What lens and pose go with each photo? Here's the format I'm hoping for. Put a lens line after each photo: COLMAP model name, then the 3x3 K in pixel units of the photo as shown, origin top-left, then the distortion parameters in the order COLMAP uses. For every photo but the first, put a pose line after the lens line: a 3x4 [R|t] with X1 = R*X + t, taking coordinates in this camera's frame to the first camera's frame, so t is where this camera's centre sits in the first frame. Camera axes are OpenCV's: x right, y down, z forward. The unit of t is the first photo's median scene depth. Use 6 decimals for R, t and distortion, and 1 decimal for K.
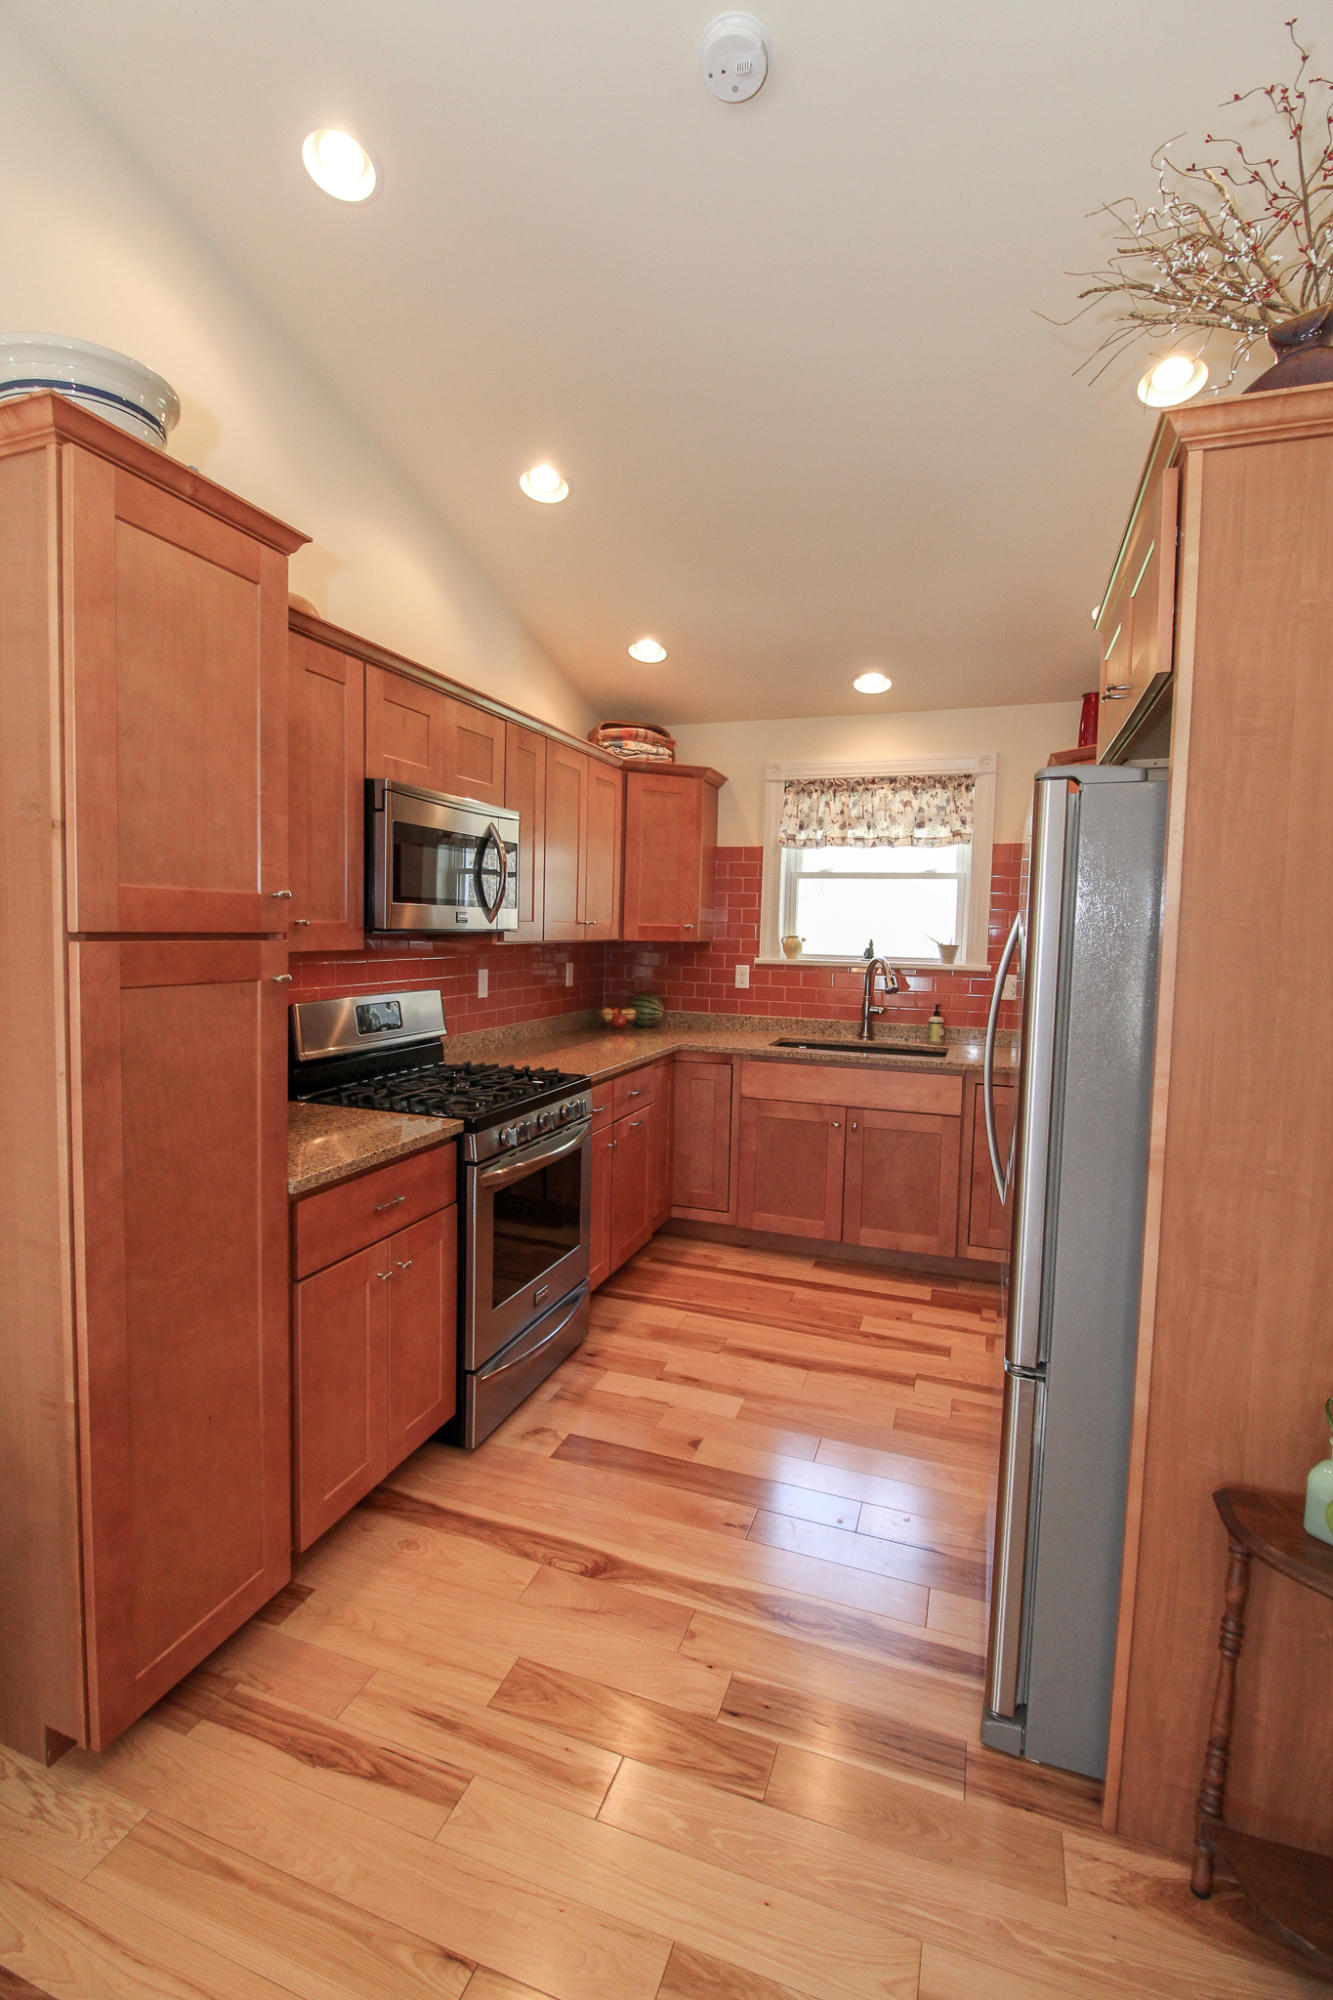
lens RADIAL K [[930.7, 0, 644.5], [0, 930.7, 992.2], [0, 0, 1]] dist [-0.013111, -0.000242]
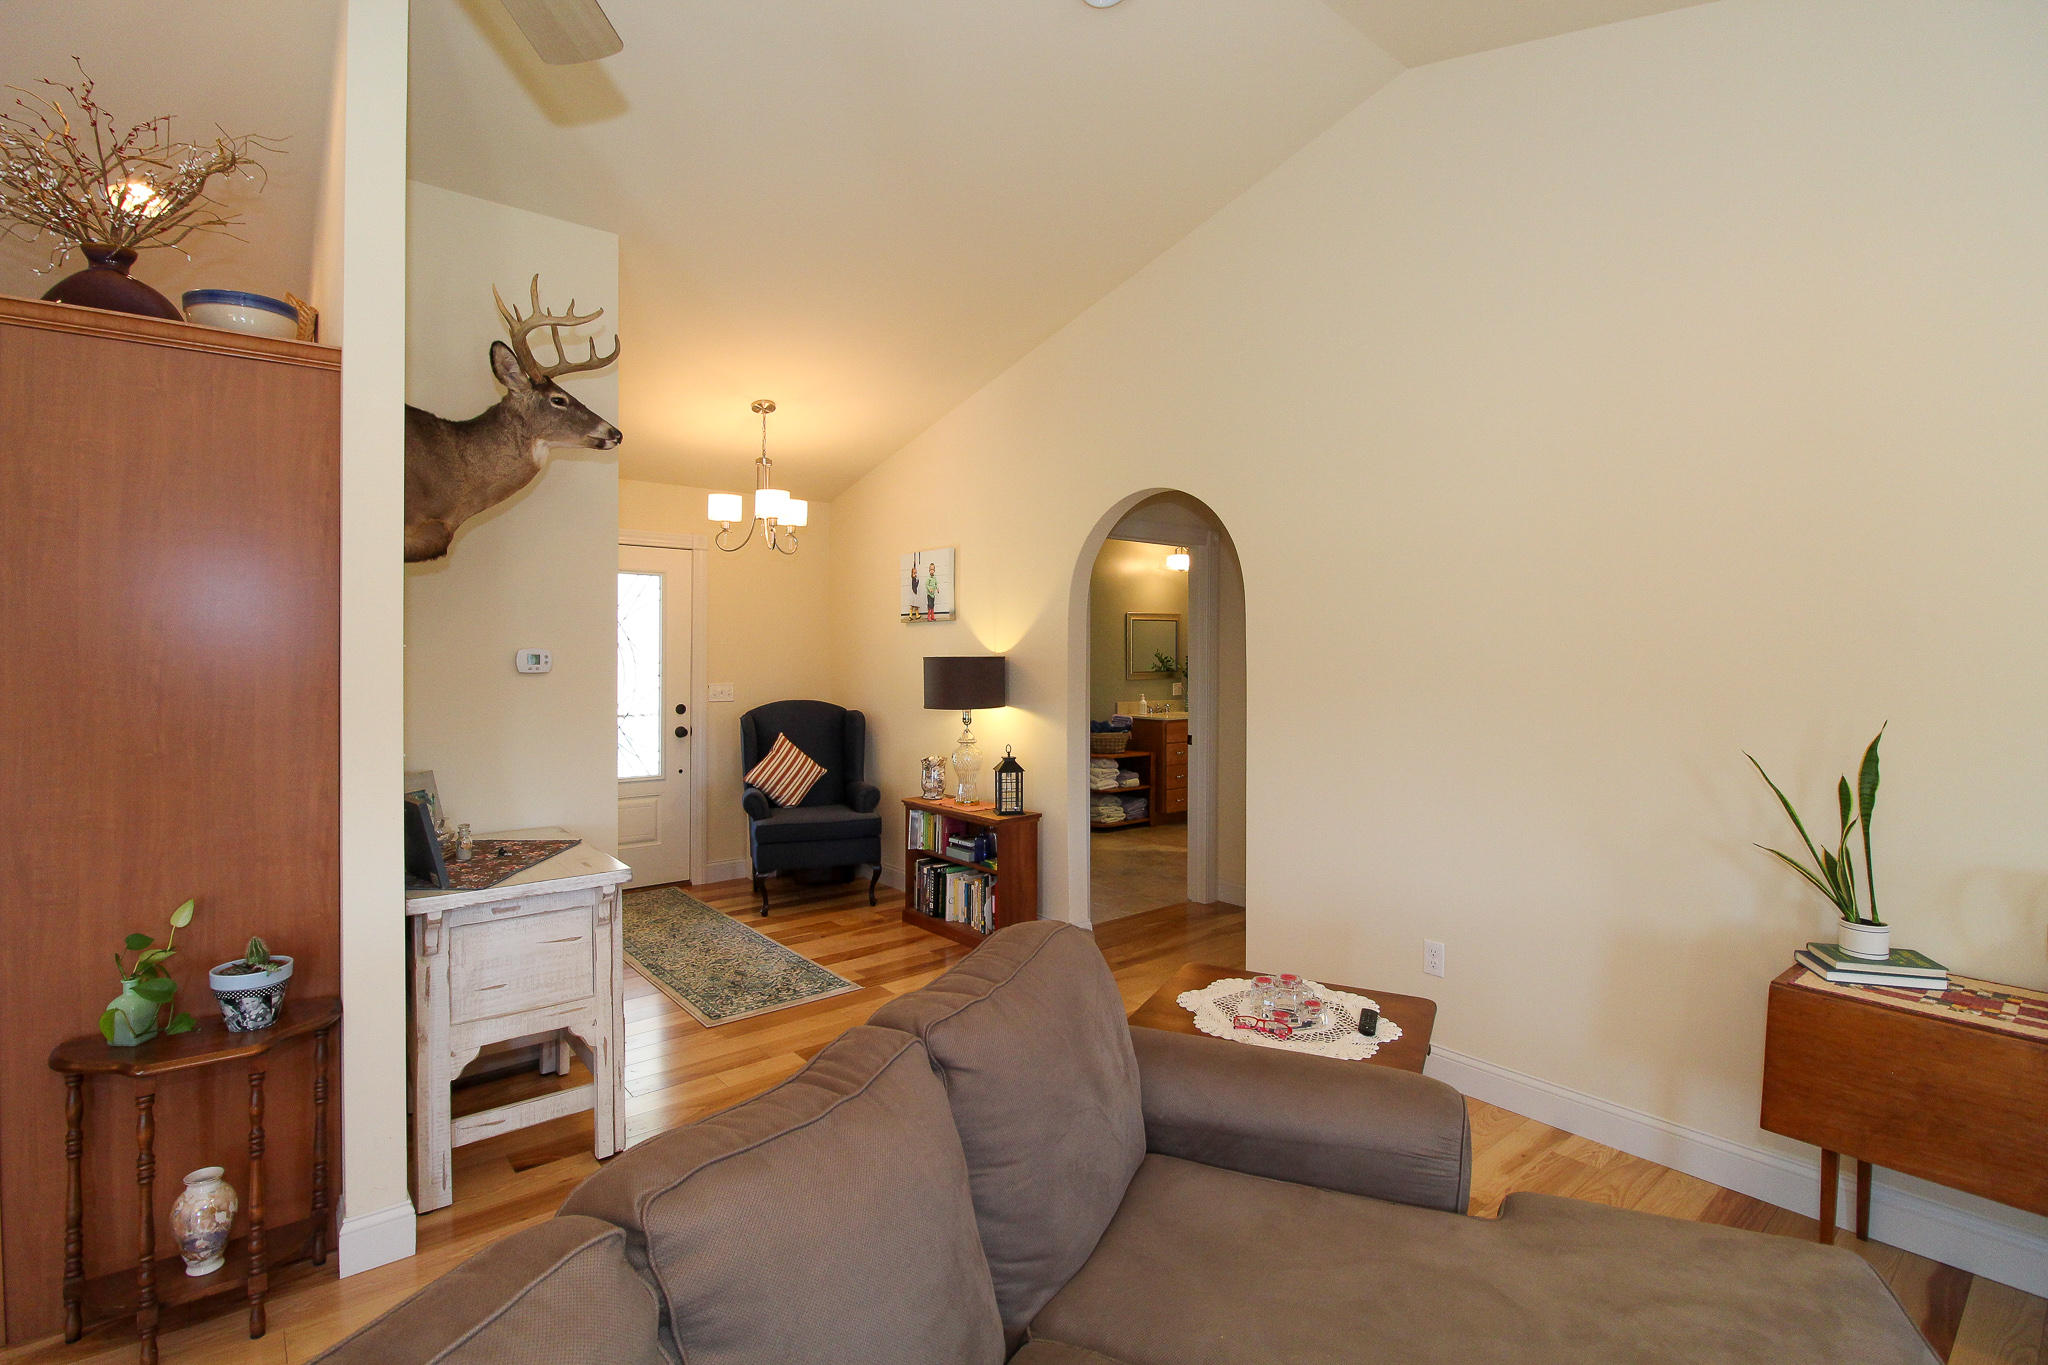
lens RADIAL K [[953.0, 0, 1024.1], [0, 953.0, 661.1], [0, 0, 1]] dist [-0.013111, -0.000242]
pose [[0.509560, -0.022855, 0.860131, 0.050592], [0.058251, 0.998270, -0.007983, 0.014639], [-0.858461, 0.054171, 0.510010, -0.362806]]
